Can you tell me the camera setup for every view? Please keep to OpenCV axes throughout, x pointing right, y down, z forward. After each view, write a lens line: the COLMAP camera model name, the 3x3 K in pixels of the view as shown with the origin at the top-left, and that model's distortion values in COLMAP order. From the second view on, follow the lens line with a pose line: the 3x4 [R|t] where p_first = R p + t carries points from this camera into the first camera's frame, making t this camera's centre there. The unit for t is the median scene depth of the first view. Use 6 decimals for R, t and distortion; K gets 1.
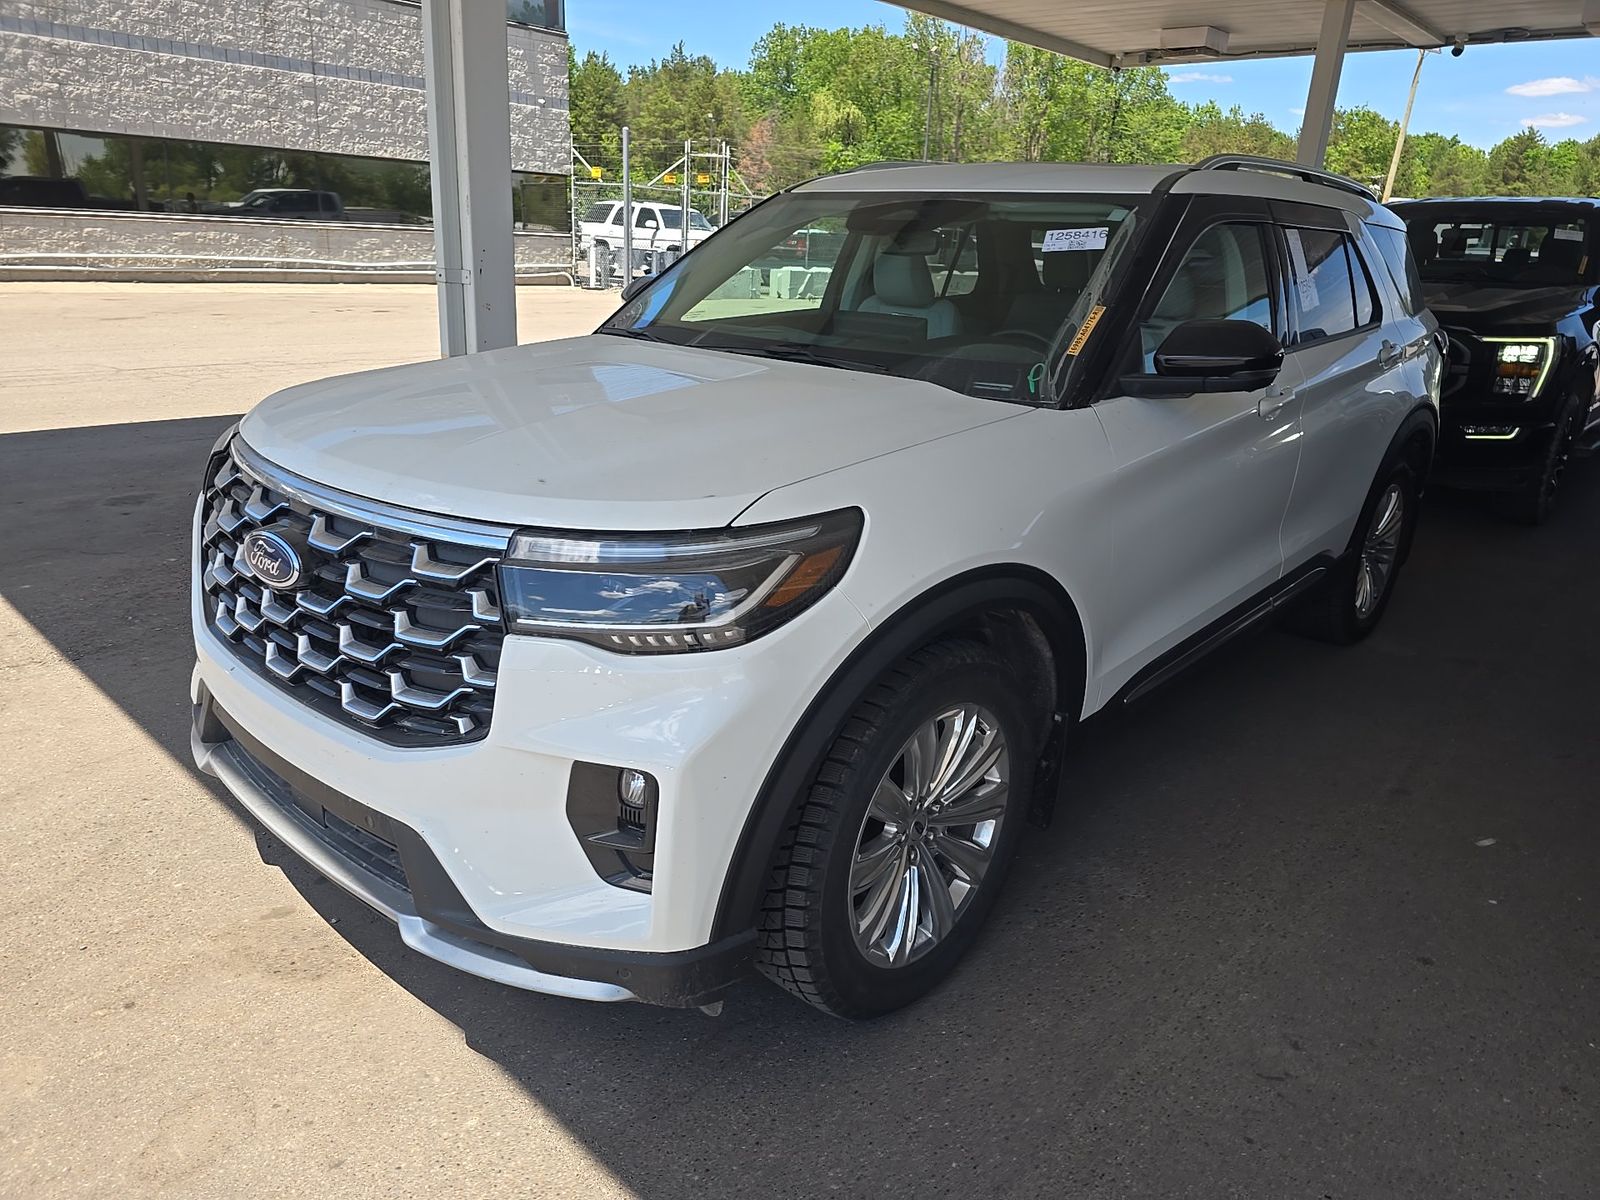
lens RADIAL K [[1091.2, 0, 816.4], [0, 1091.2, 555.9], [0, 0, 1]] dist [0.060947, -0.052591]
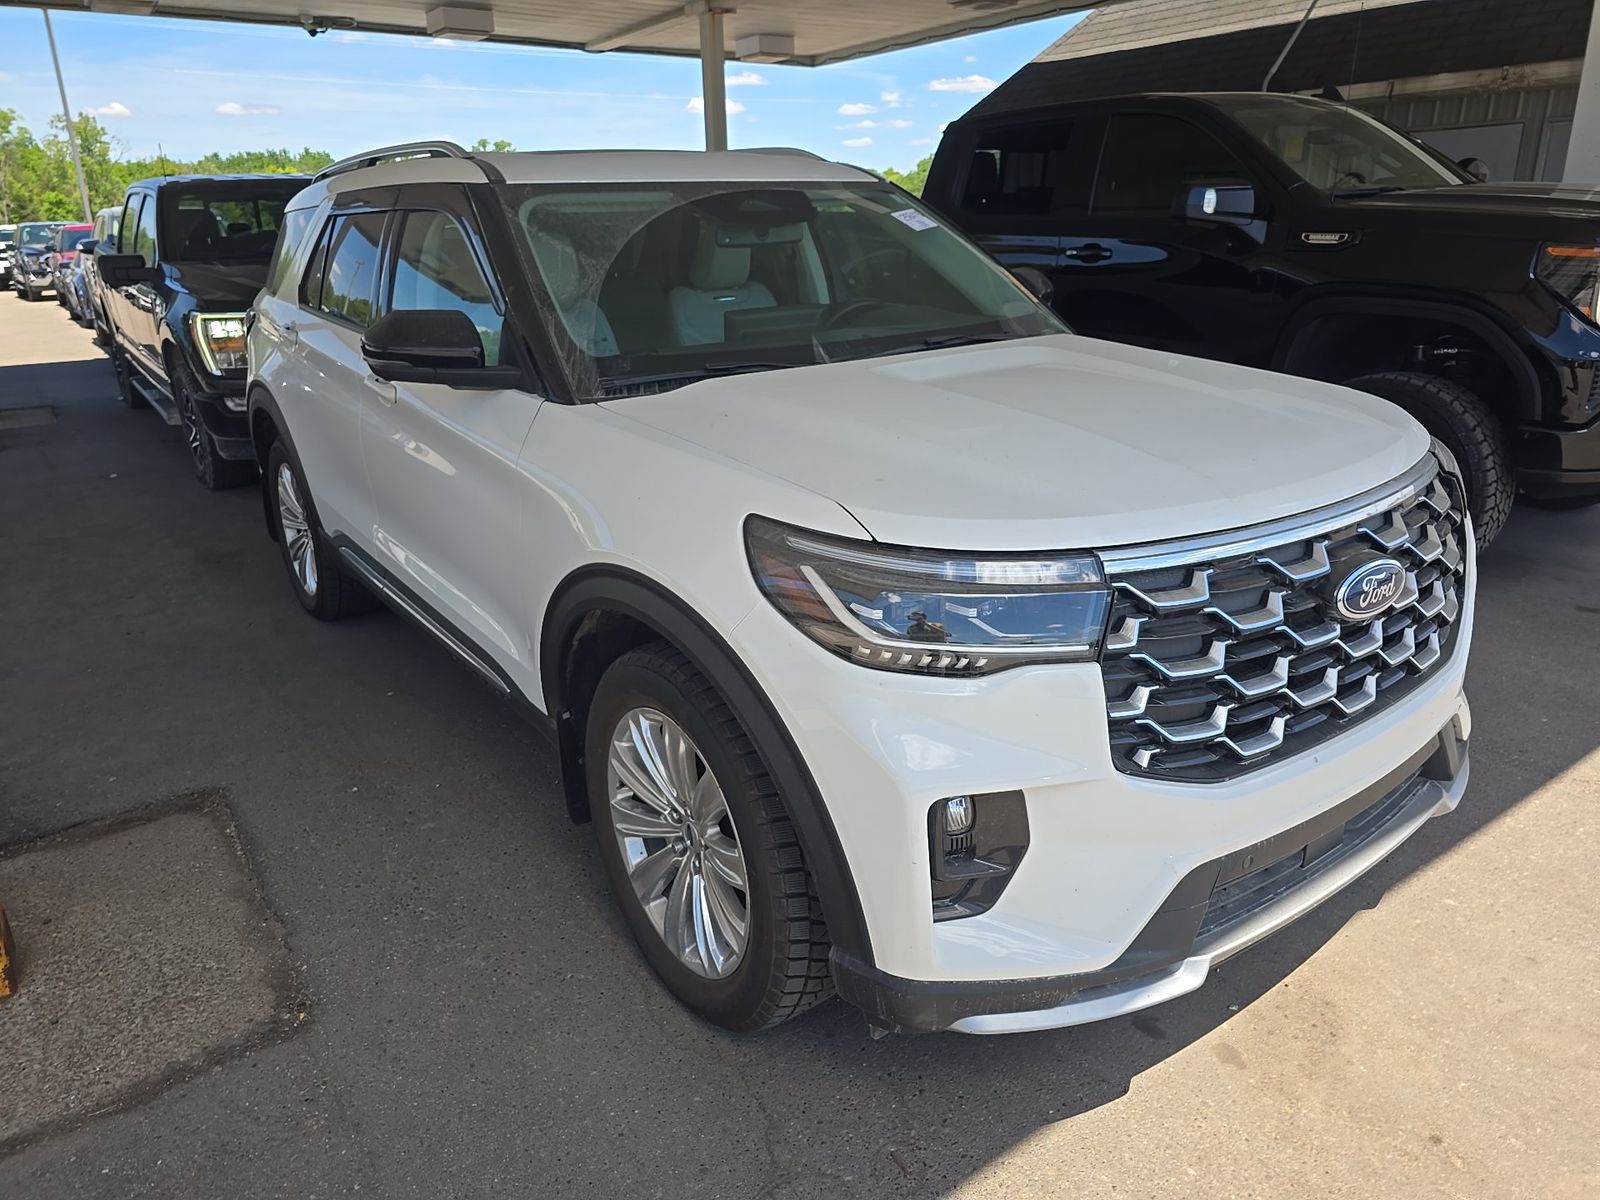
lens RADIAL K [[1122.0, 0, 803.8], [0, 1122.0, 549.8], [0, 0, 1]] dist [0.000590, -0.000048]
pose [[0.200892, -0.325109, 0.924092, -1.387265], [0.309120, 0.916165, 0.255119, -0.400892], [-0.929563, 0.234404, 0.284548, 1.103223]]
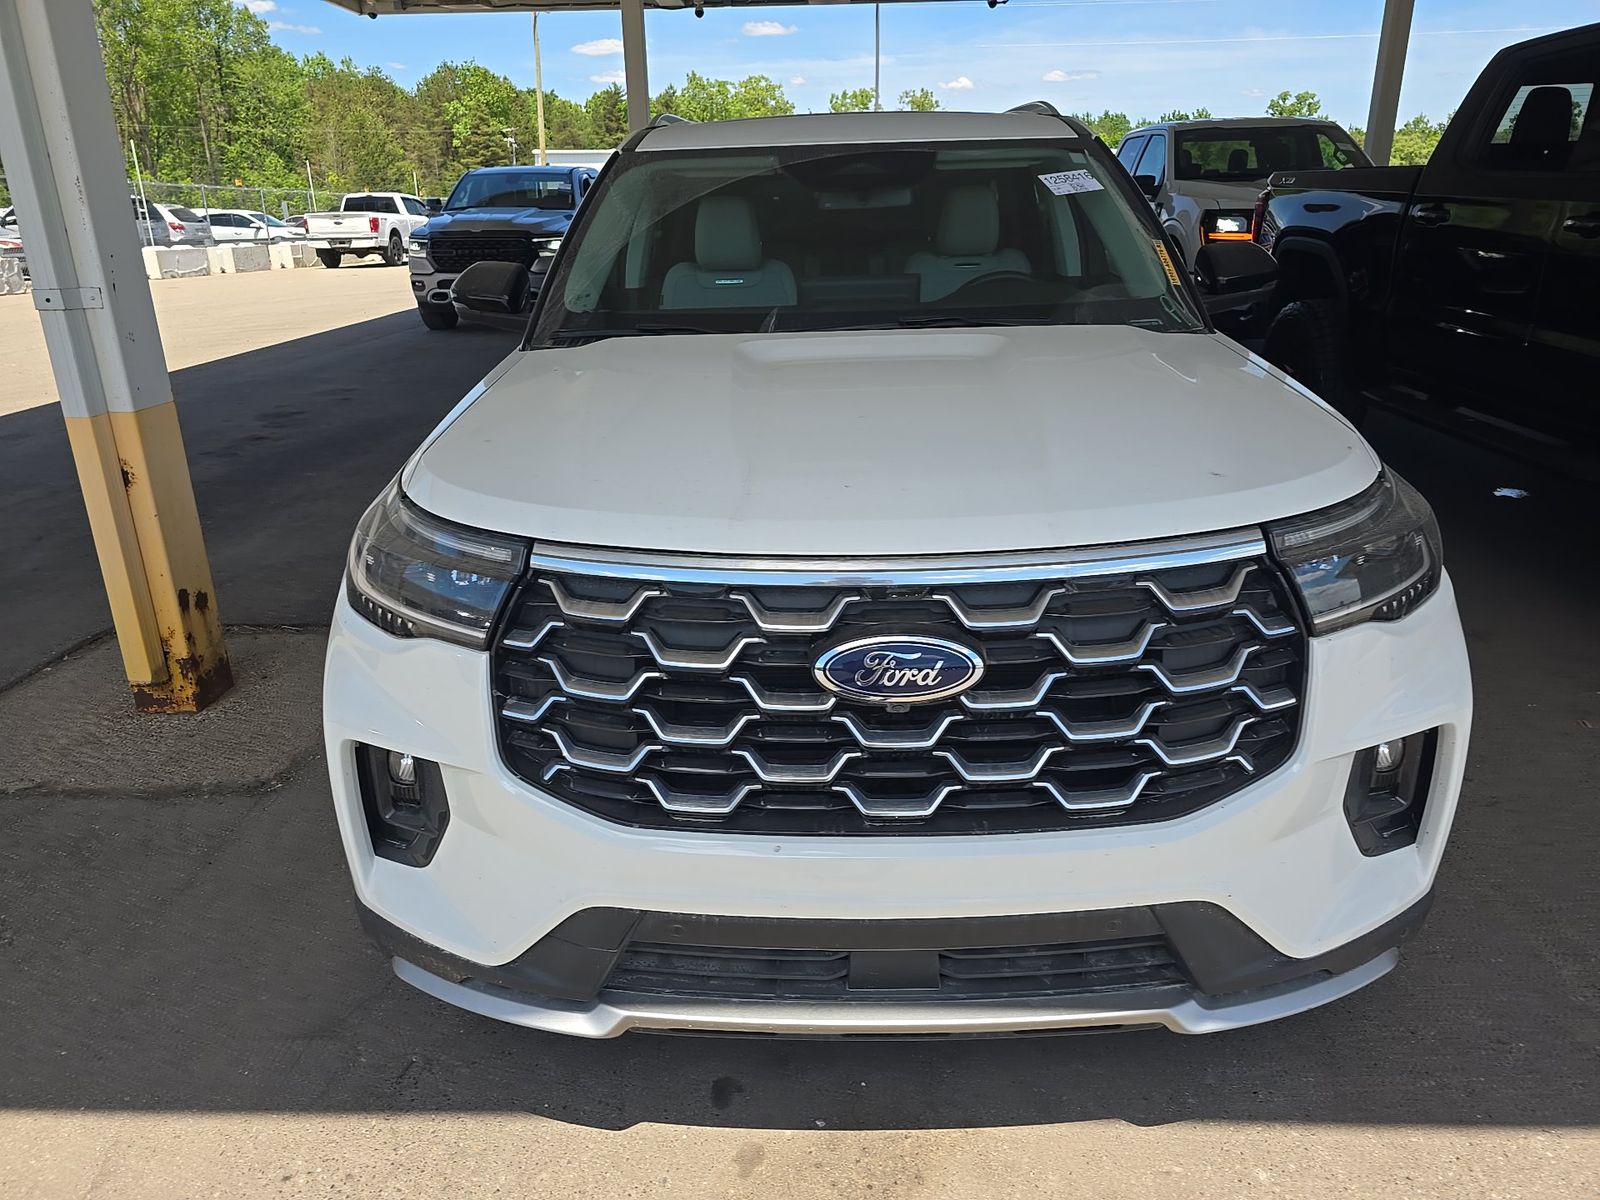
lens RADIAL K [[1091.2, 0, 816.4], [0, 1091.2, 555.9], [0, 0, 1]] dist [0.060947, -0.052591]
pose [[0.760439, -0.258591, 0.595704, -0.892962], [0.237129, 0.964529, 0.115991, -0.157177], [-0.604568, 0.053055, 0.794785, 0.417420]]
